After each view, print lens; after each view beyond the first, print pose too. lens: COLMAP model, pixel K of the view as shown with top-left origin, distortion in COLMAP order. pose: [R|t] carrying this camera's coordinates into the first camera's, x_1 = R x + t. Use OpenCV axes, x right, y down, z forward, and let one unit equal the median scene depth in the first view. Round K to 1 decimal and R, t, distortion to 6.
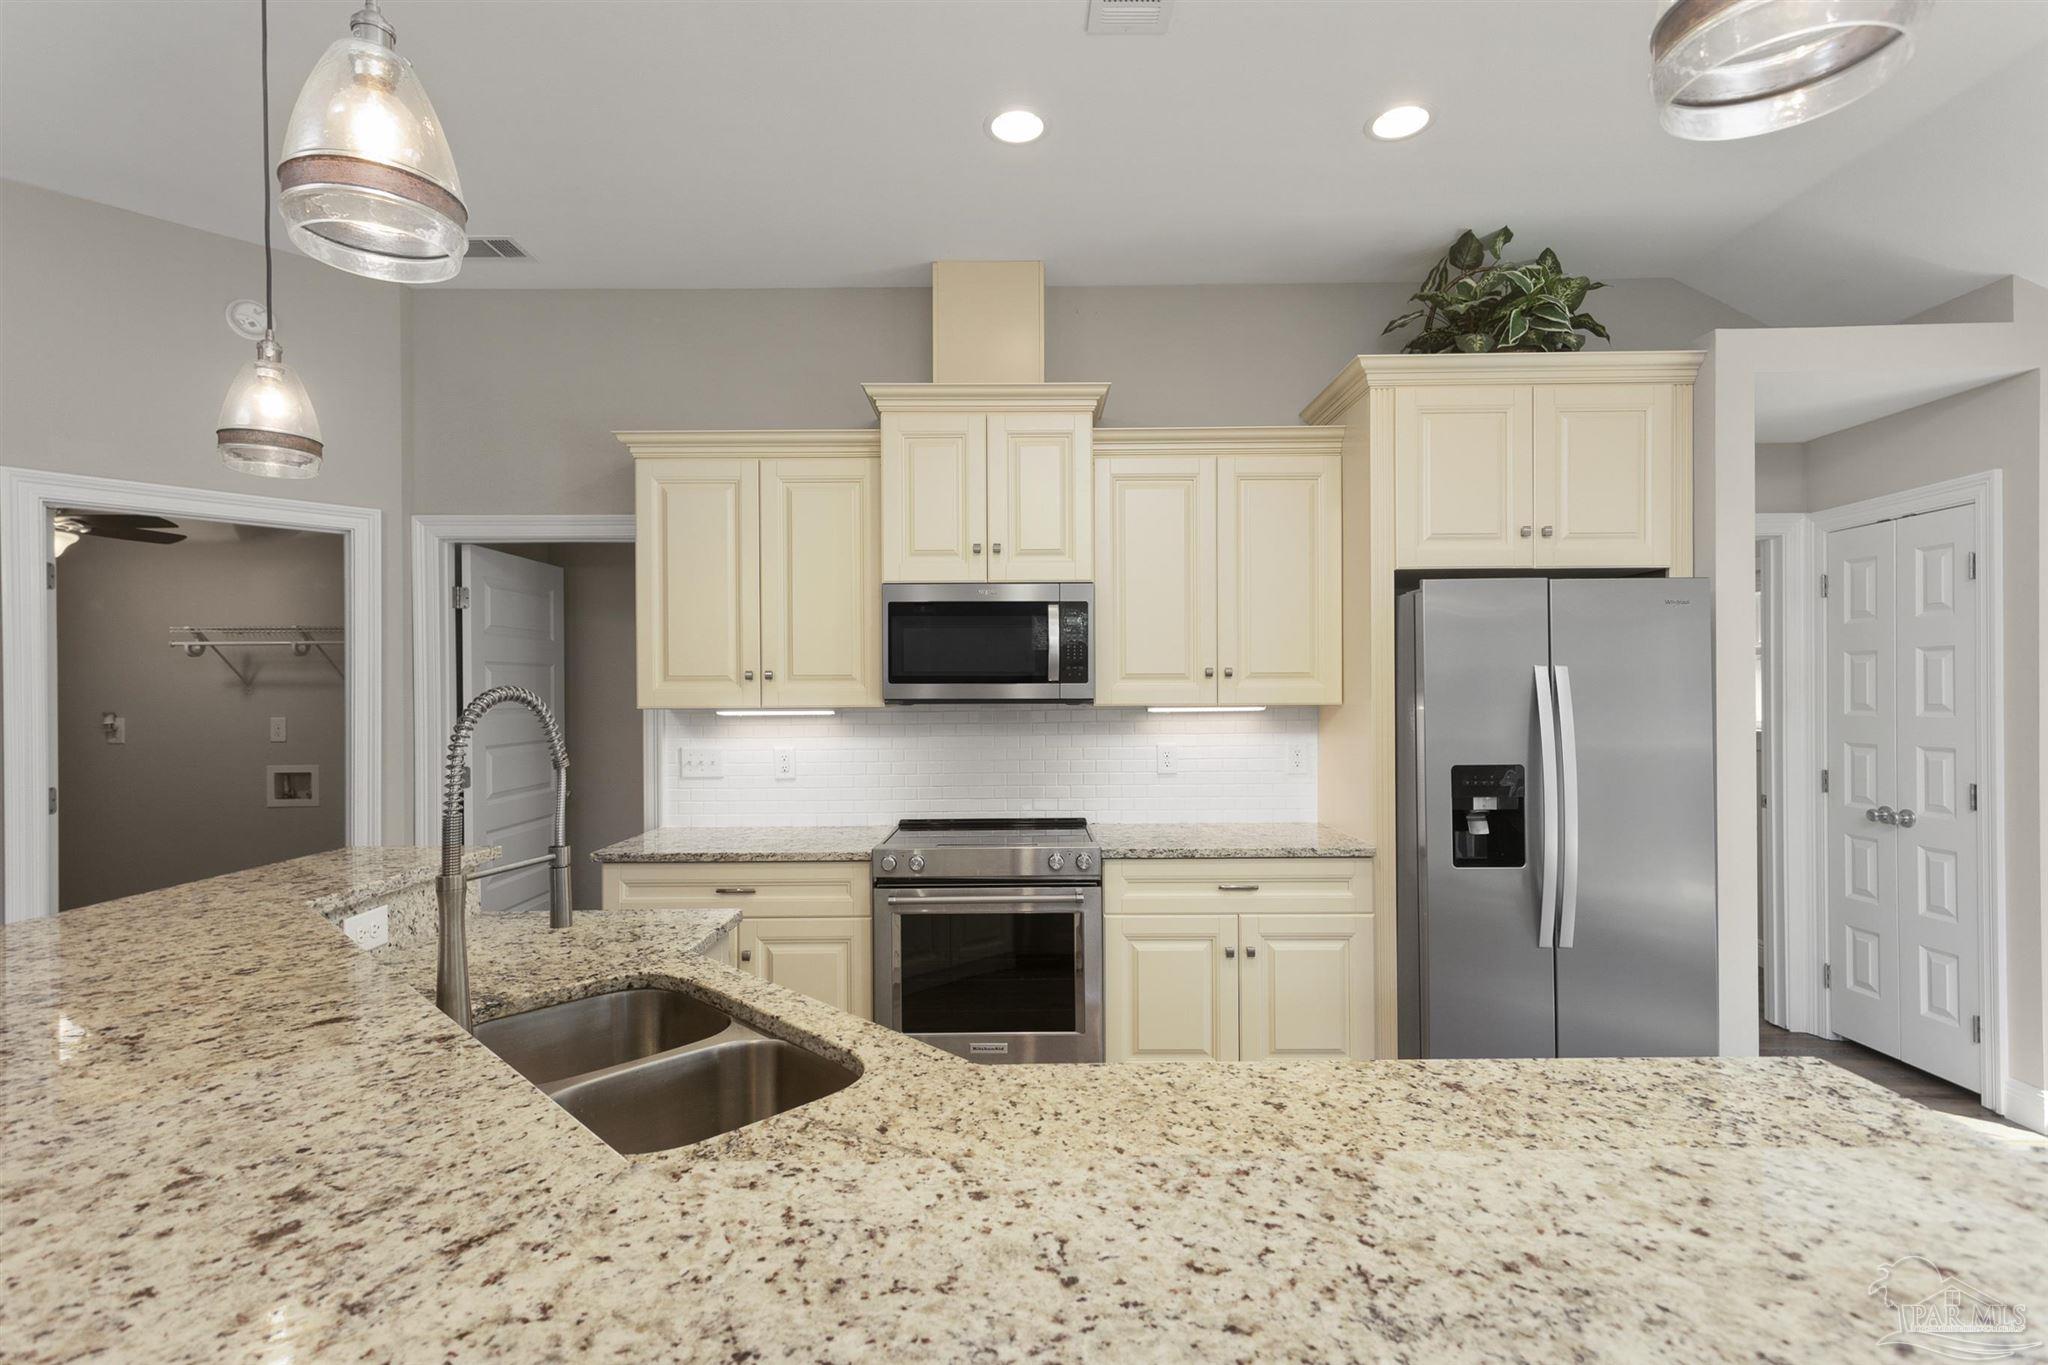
lens RADIAL K [[973.0, 0, 1019.0], [0, 973.0, 693.3], [0, 0, 1]] dist [0.011186, 0.000487]
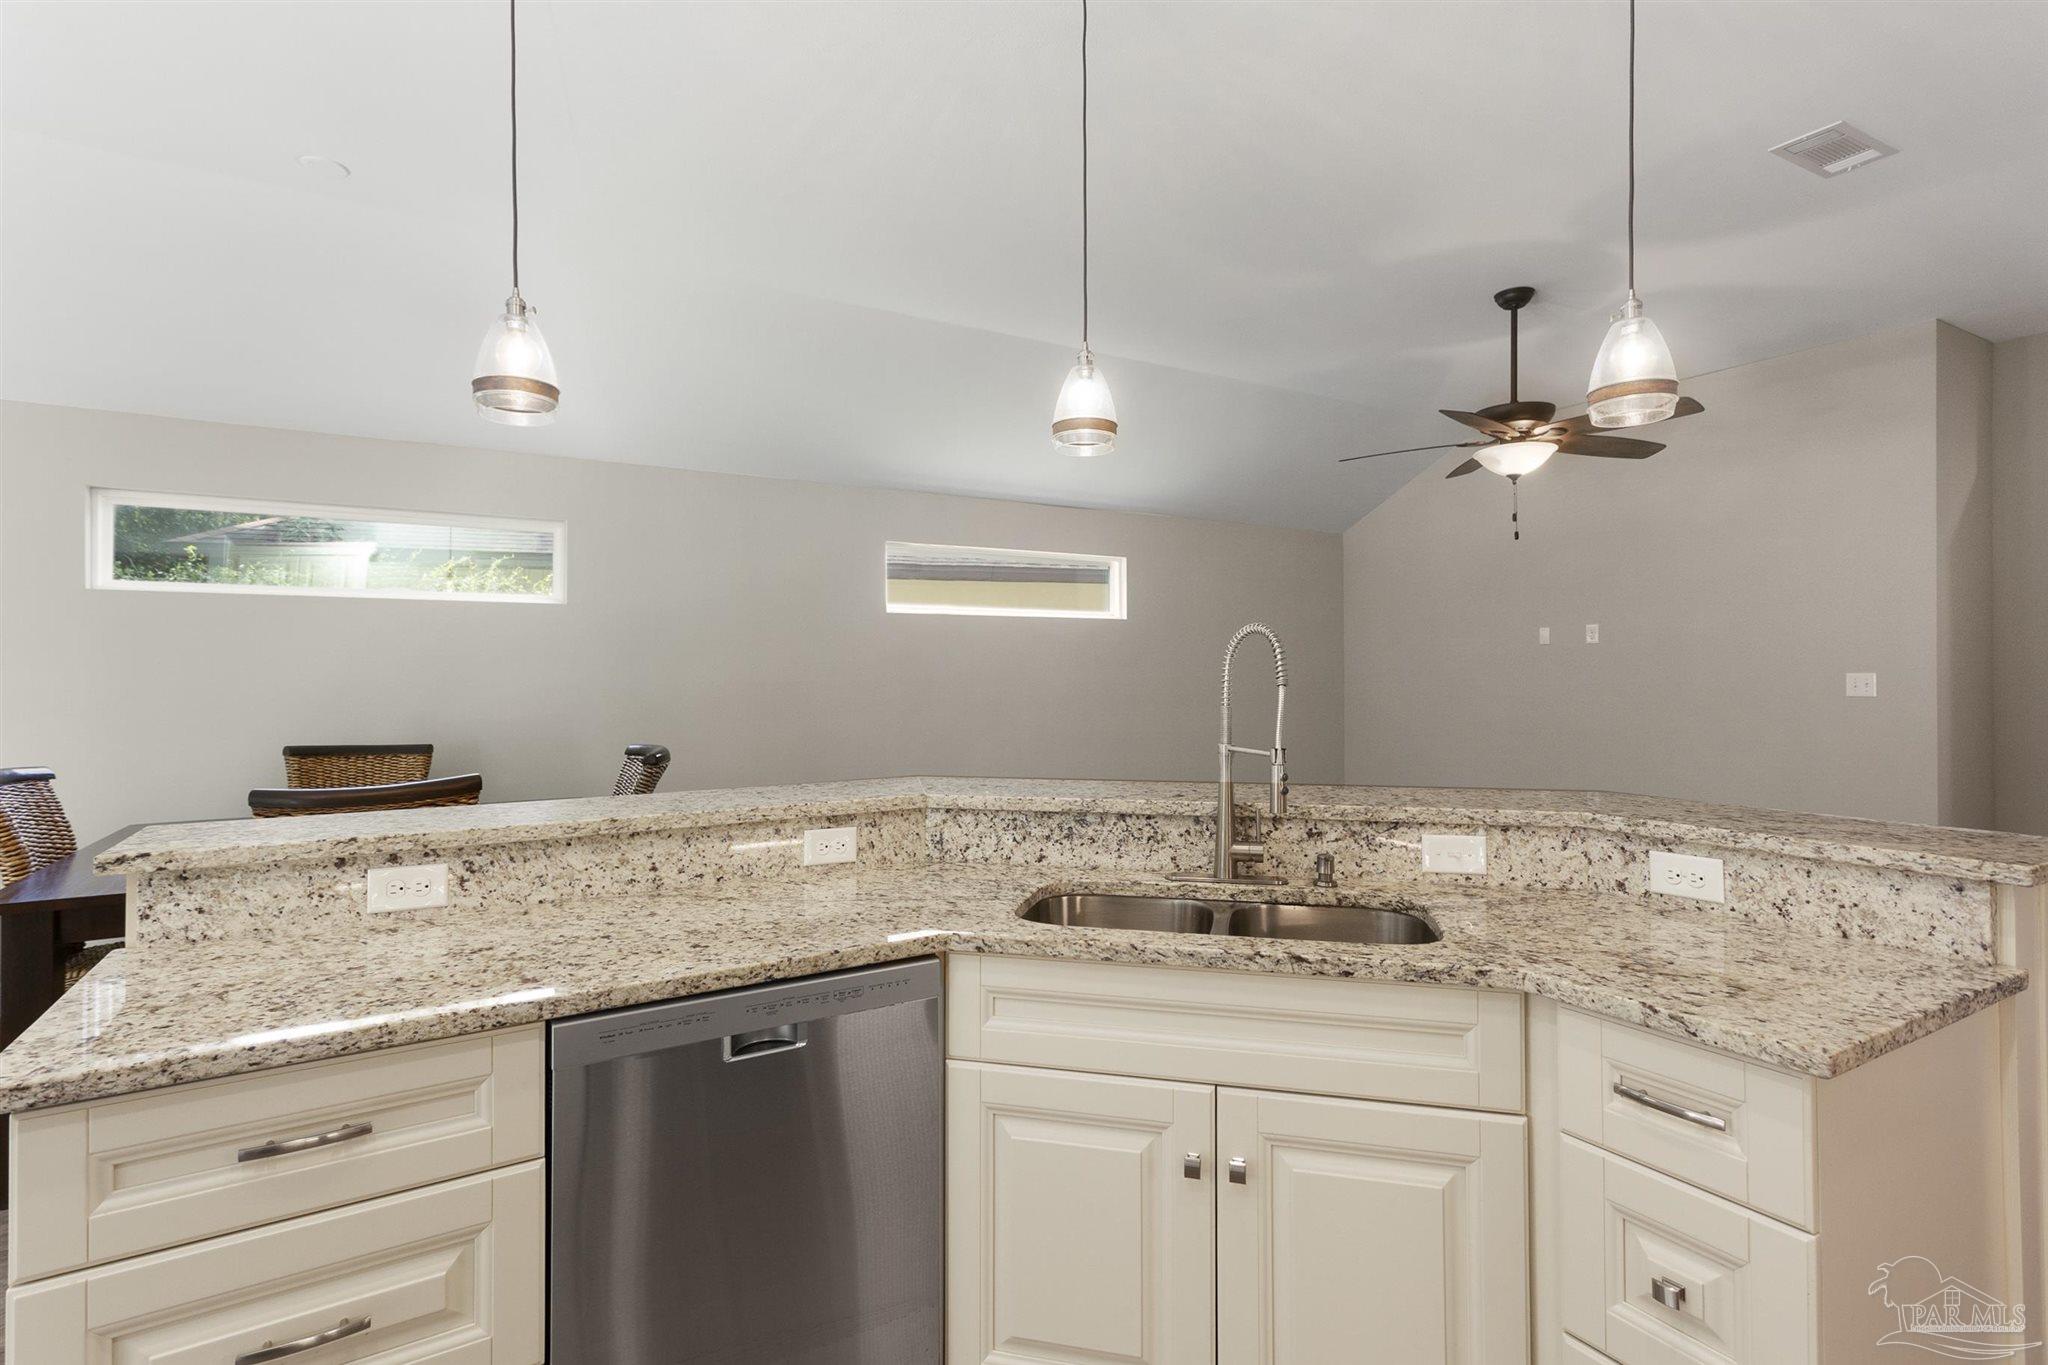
lens RADIAL K [[984.7, 0, 1017.2], [0, 984.7, 665.2], [0, 0, 1]] dist [0.011349, 0.000199]
pose [[-0.857095, 0.008143, -0.515095, 0.212145], [0.010408, 0.999945, -0.001511, 0.021892], [0.515054, -0.006656, -0.857132, 0.868316]]
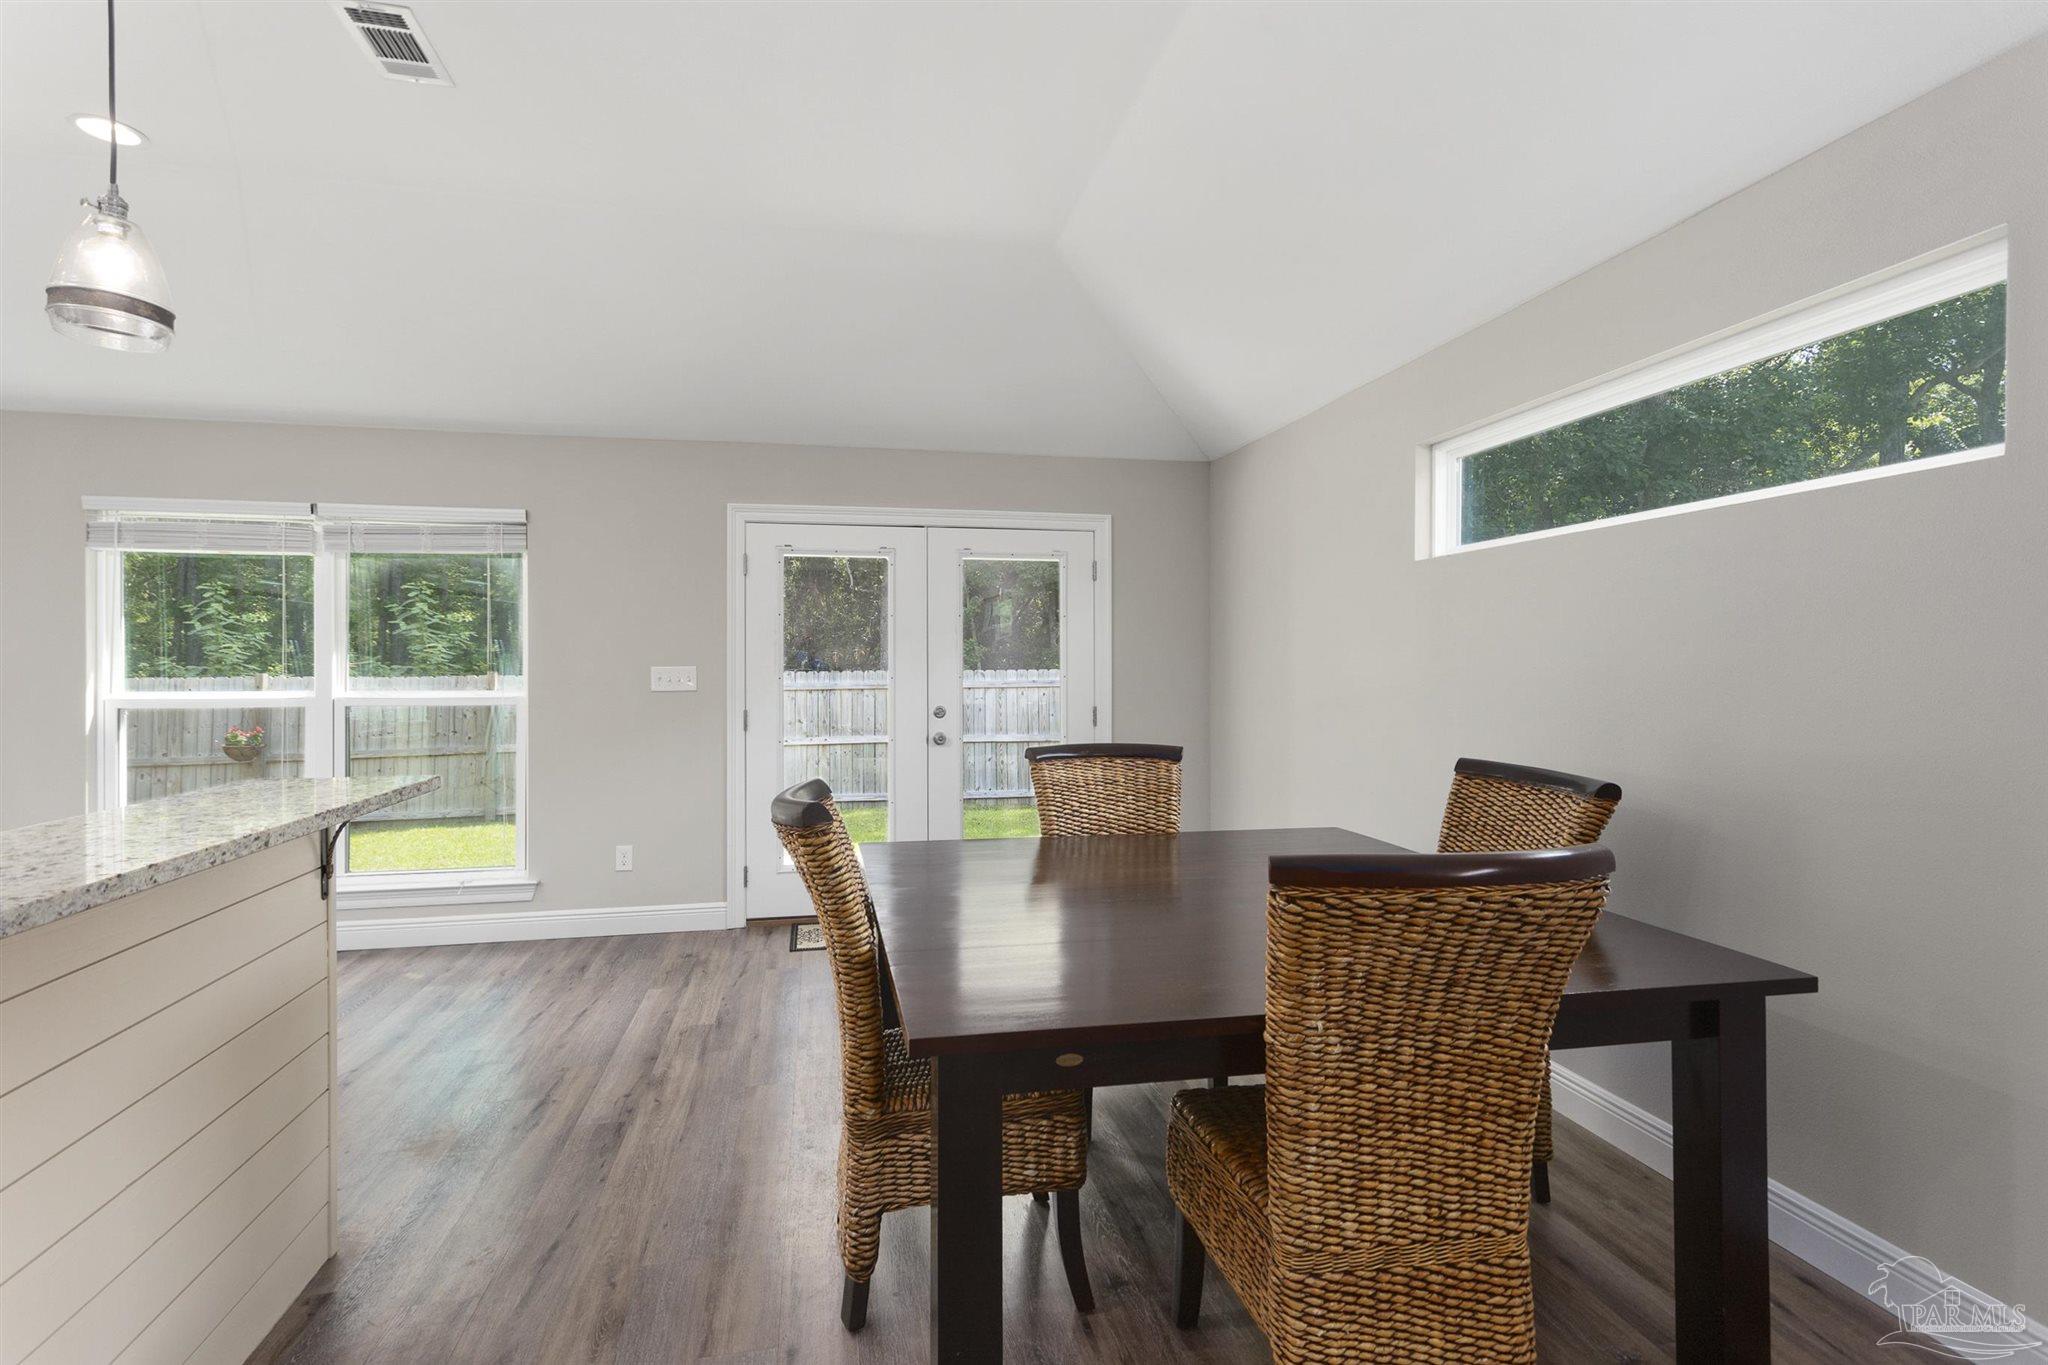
lens RADIAL K [[974.6, 0, 1013.1], [0, 974.6, 672.2], [0, 0, 1]] dist [0.014320, 0.000097]
pose [[-0.198246, 0.005192, 0.980139, -0.407342], [0.003740, 0.999983, -0.004540, 0.040541], [-0.980145, 0.002766, -0.198262, -0.132069]]
